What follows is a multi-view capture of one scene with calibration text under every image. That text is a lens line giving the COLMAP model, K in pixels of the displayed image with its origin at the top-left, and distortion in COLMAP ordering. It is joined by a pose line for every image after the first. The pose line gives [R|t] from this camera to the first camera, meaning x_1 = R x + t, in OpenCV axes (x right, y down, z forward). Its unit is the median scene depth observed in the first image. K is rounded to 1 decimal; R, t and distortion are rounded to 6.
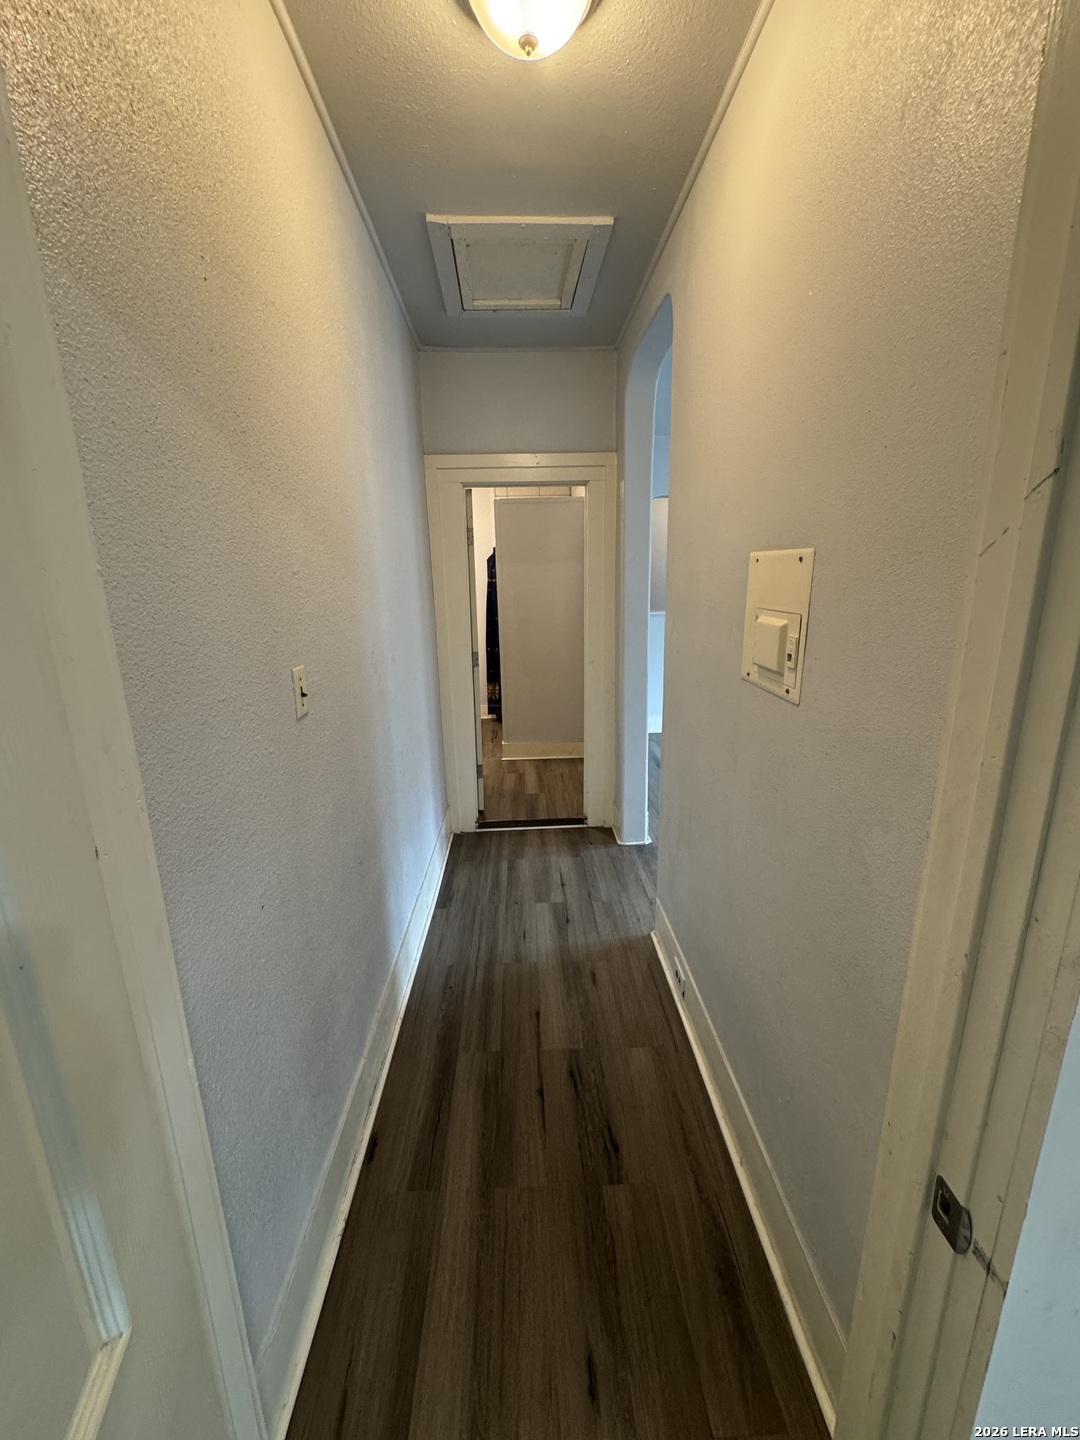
lens RADIAL K [[577.3, 0, 539.5], [0, 577.3, 722.2], [0, 0, 1]] dist [-0.007223, 0.001297]
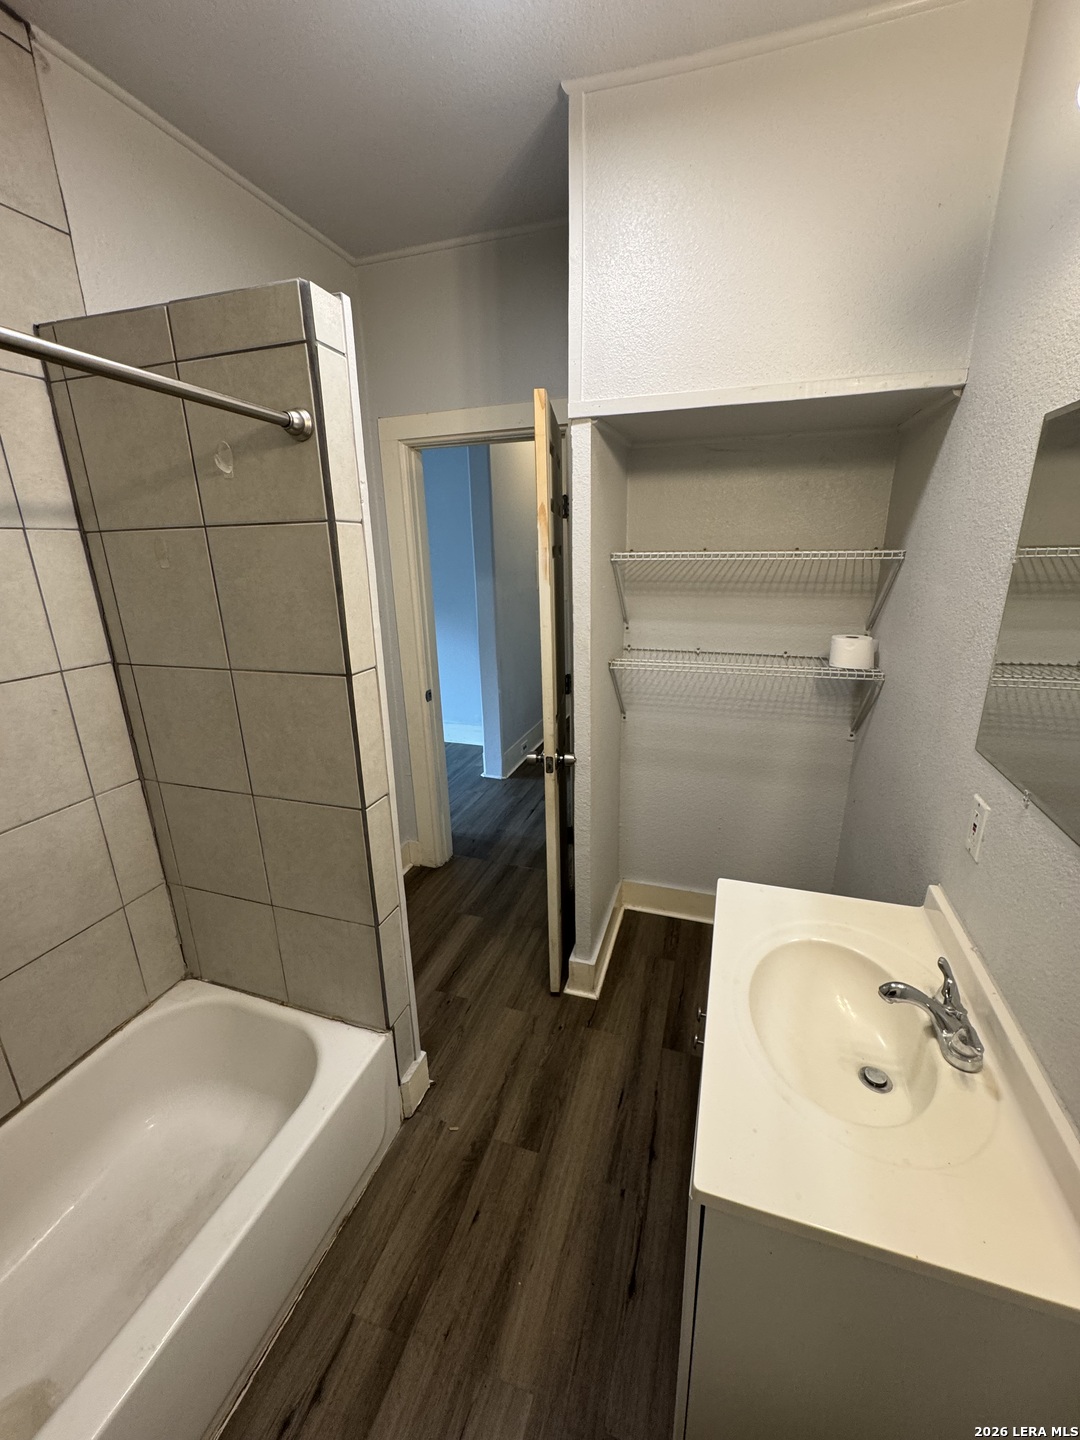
lens RADIAL K [[577.3, 0, 539.2], [0, 577.3, 719.3], [0, 0, 1]] dist [-0.007223, 0.001297]
pose [[-0.936319, -0.071801, 0.343731, -0.263606], [0.114852, 0.862414, 0.493002, -0.342407], [-0.331836, 0.501086, -0.799248, 1.284024]]
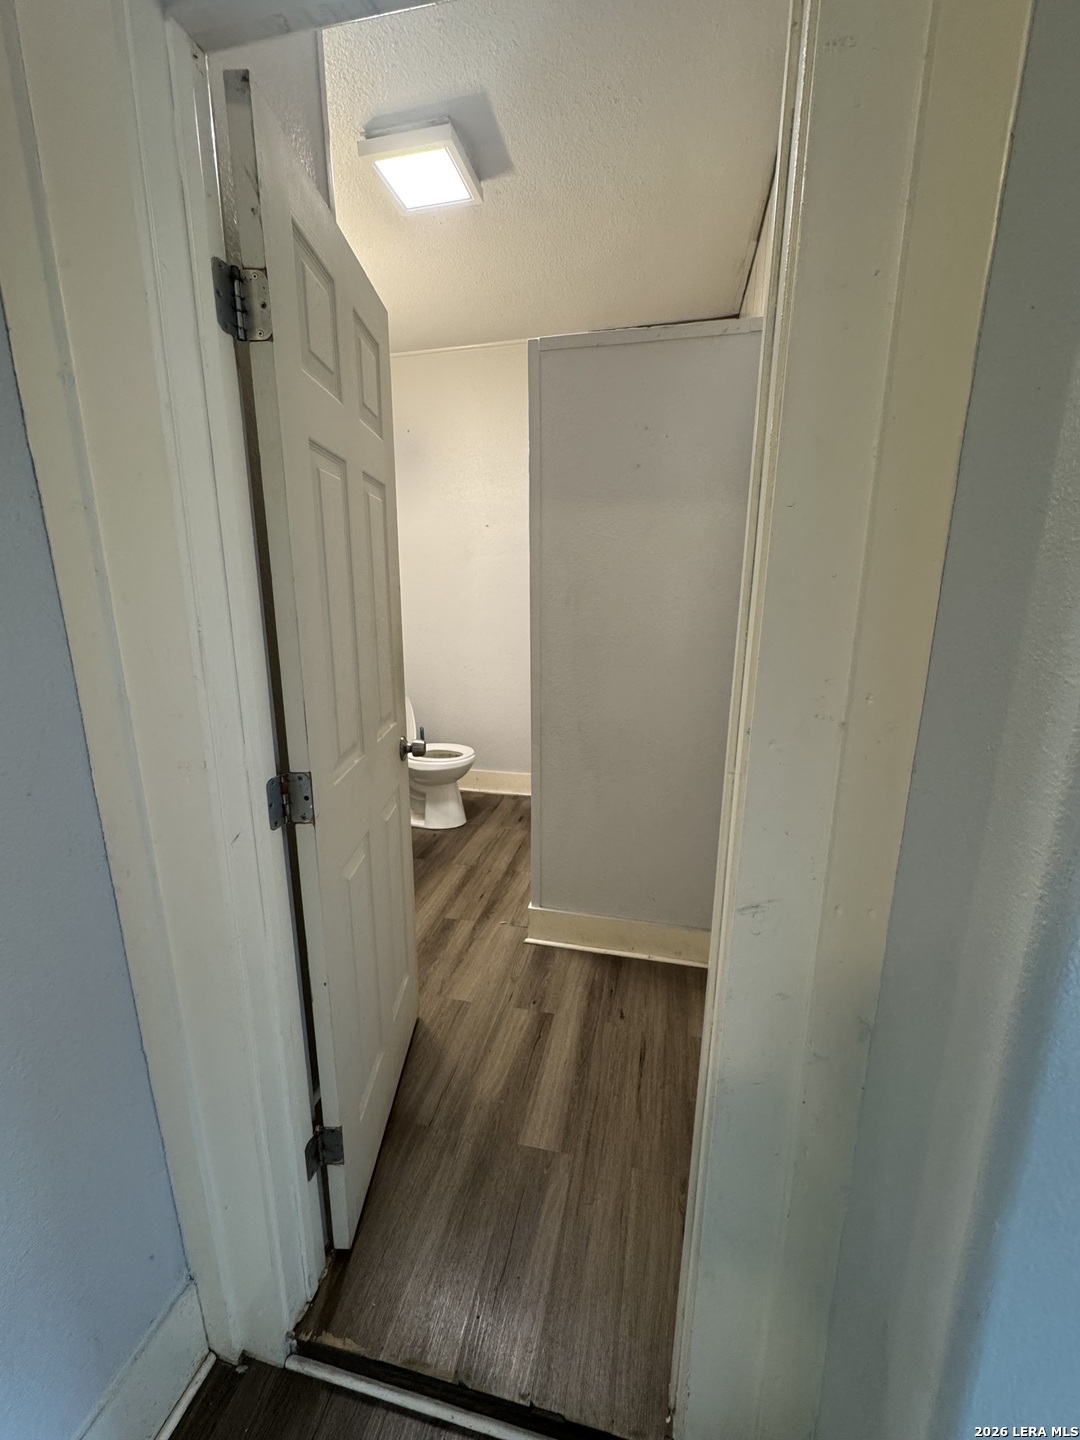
lens RADIAL K [[577.3, 0, 539.0], [0, 577.3, 715.4], [0, 0, 1]] dist [-0.007223, 0.001297]
pose [[0.966126, 0.078556, -0.245825, 0.049868], [-0.080991, 0.996715, 0.000204, -0.128345], [0.245034, 0.019713, 0.969314, 0.614803]]
